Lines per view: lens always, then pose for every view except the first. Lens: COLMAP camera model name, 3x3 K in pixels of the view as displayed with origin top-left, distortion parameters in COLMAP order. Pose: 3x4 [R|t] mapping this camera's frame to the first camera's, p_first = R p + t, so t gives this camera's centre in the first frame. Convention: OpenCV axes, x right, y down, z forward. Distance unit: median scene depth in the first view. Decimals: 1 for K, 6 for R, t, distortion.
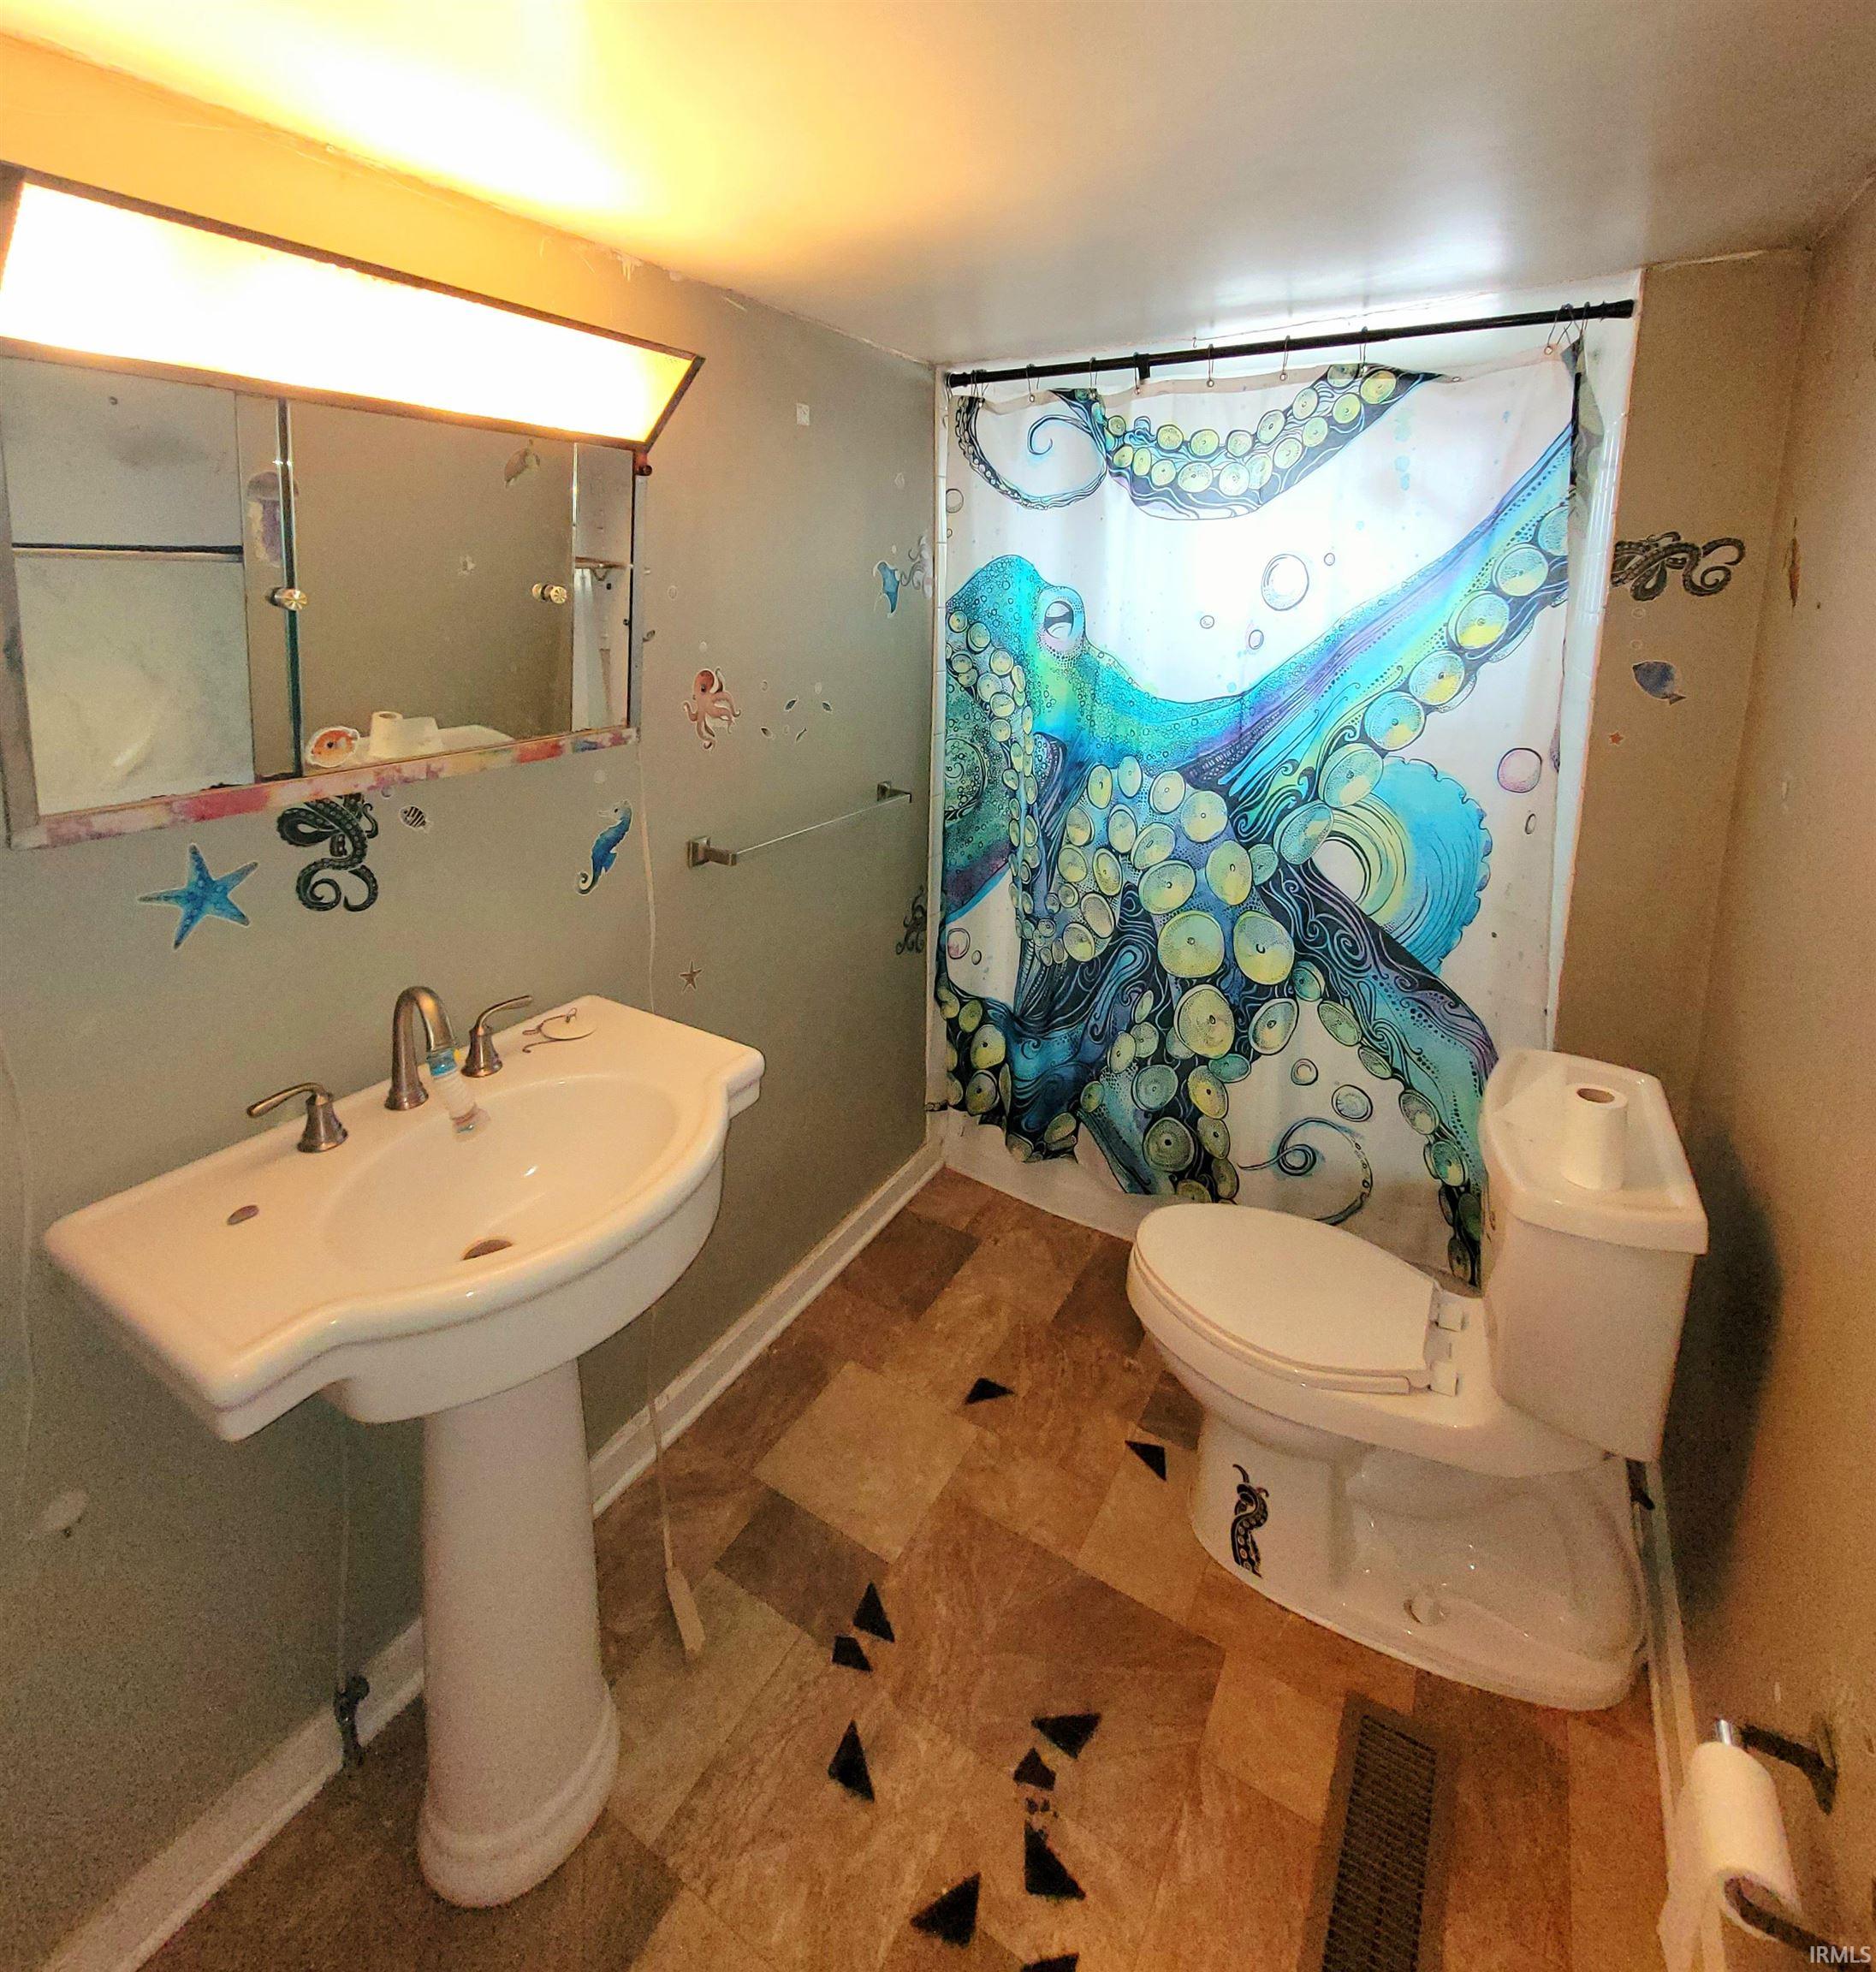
lens RADIAL K [[974.1, 0, 962.6], [0, 974.1, 849.9], [0, 0, 1]] dist [-0.001551, -0.002699]
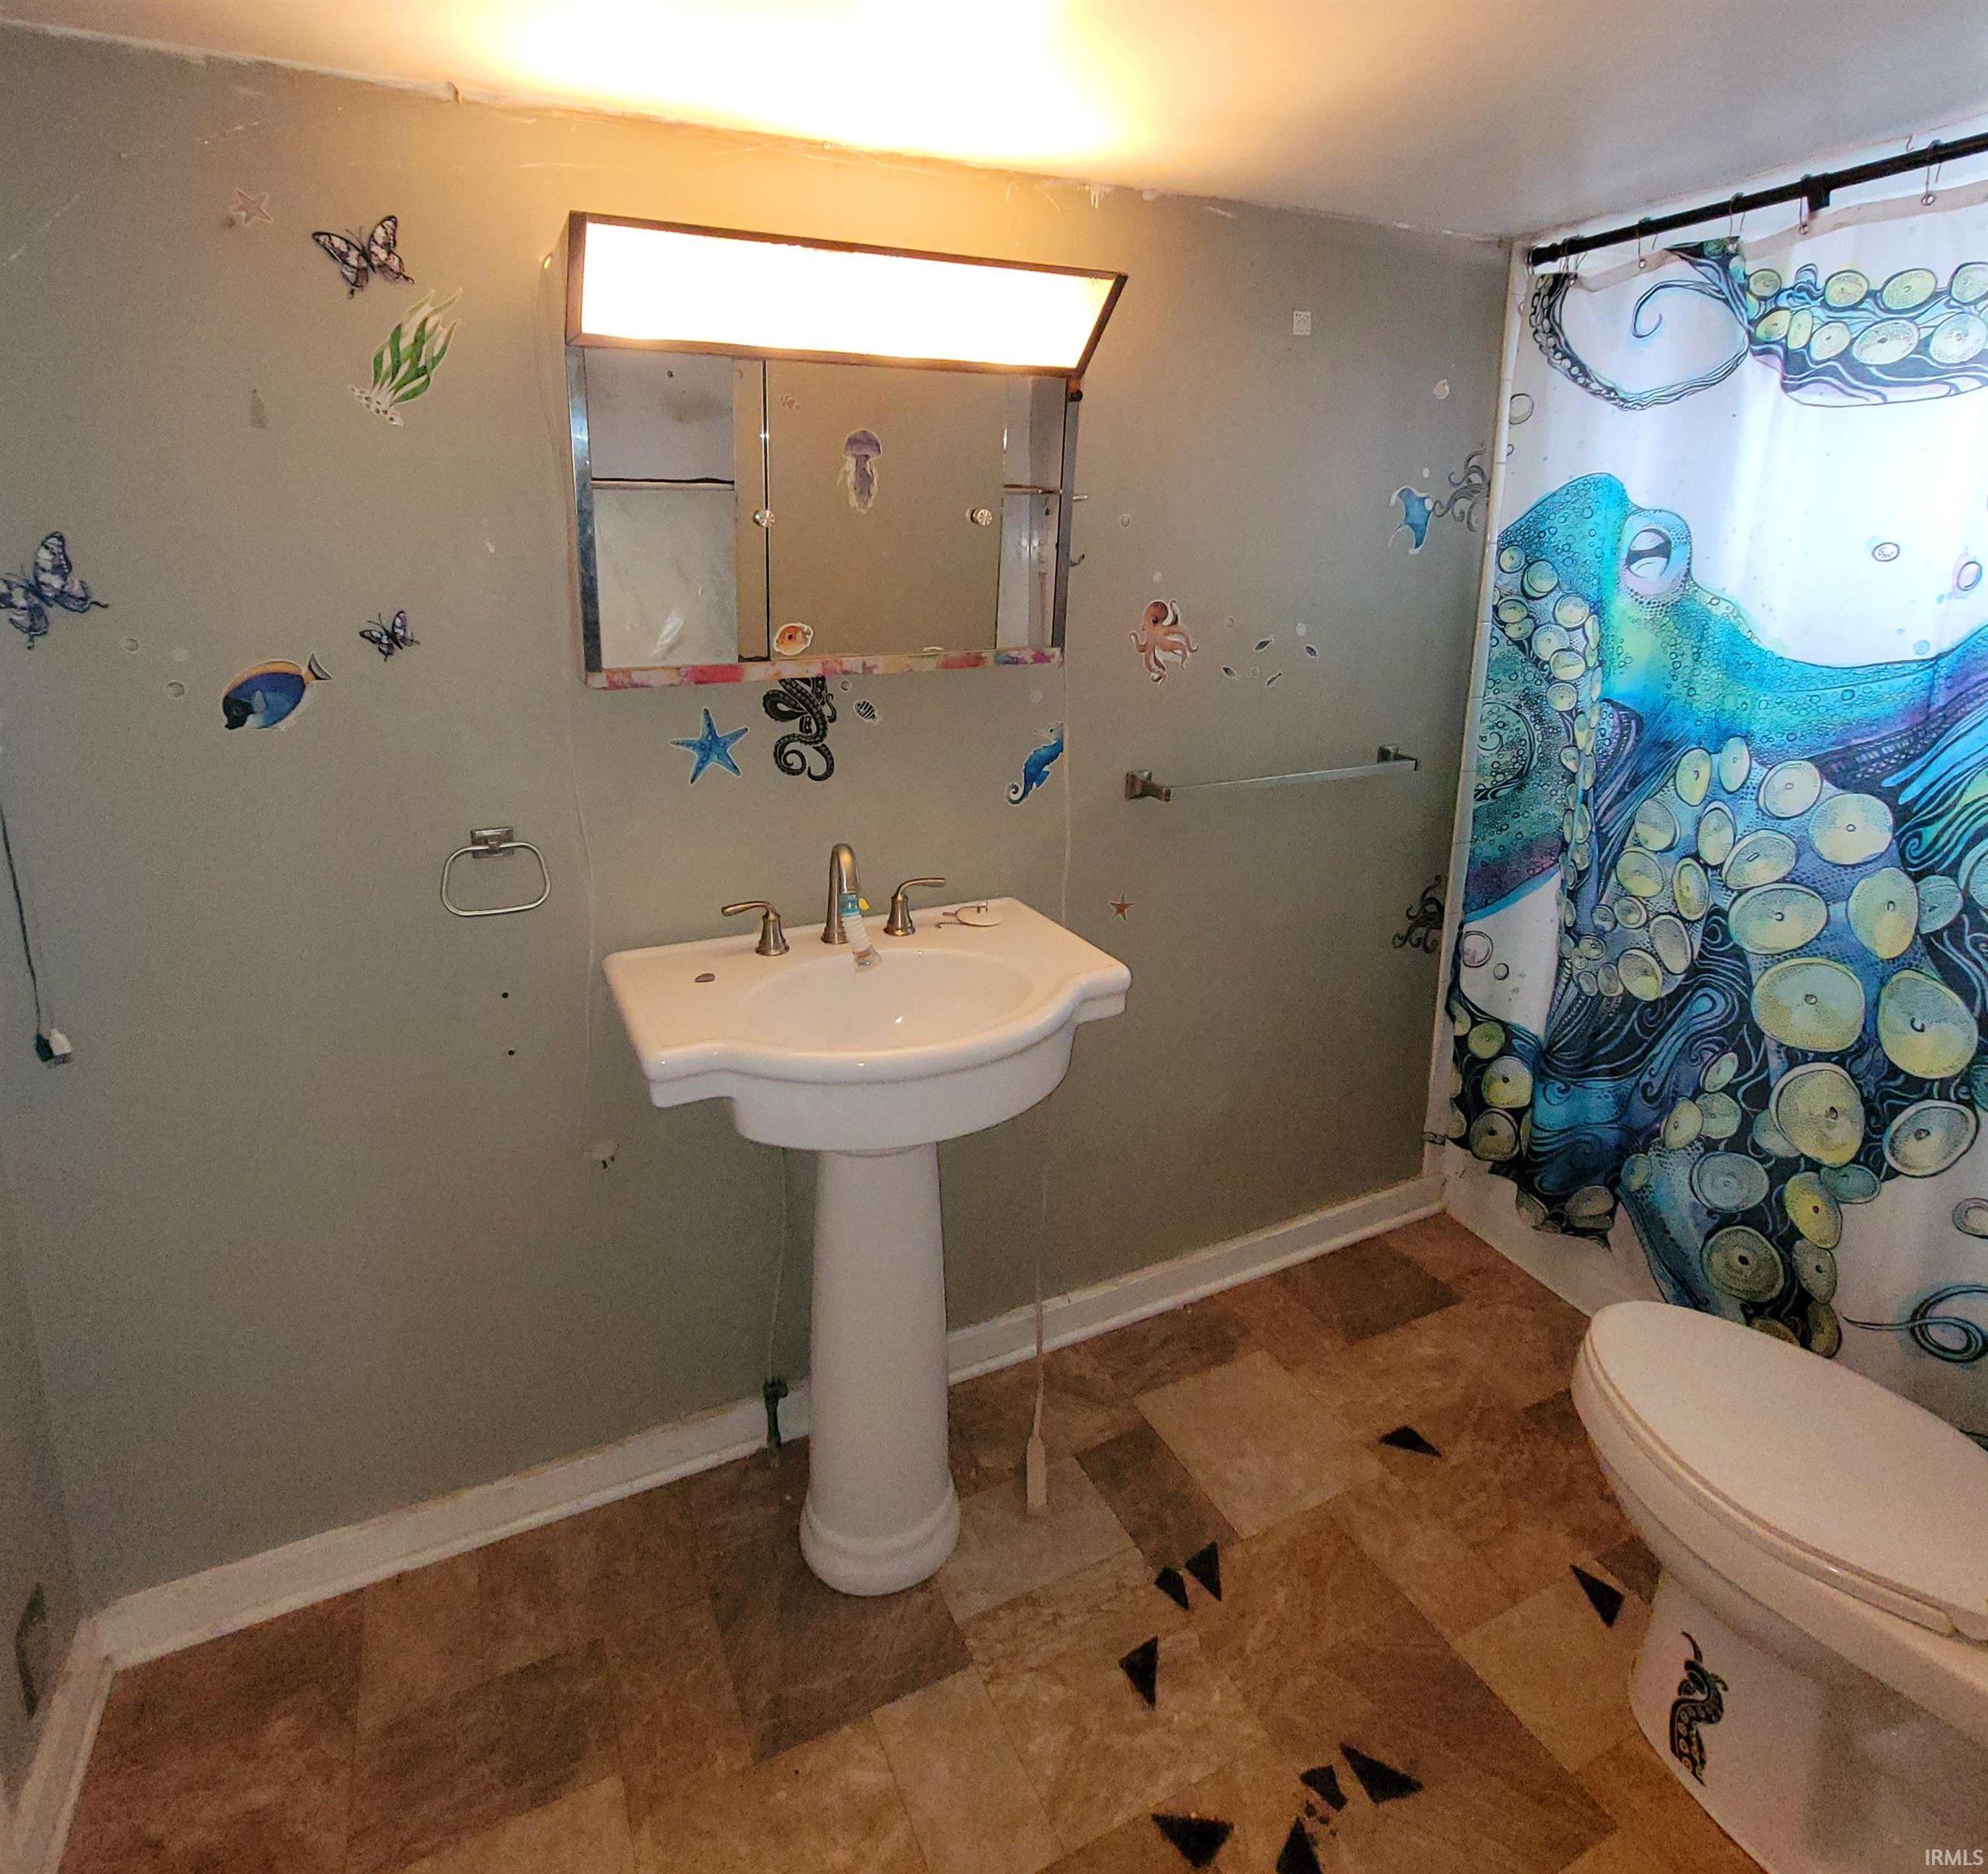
lens RADIAL K [[1073.6, 0, 993.2], [0, 1073.6, 938.7], [0, 0, 1]] dist [-0.000004, -0.001376]
pose [[0.832257, 0.165213, -0.529200, 0.186438], [-0.123977, 0.985853, 0.112803, 0.043638], [0.540350, -0.028273, 0.840965, -0.031516]]
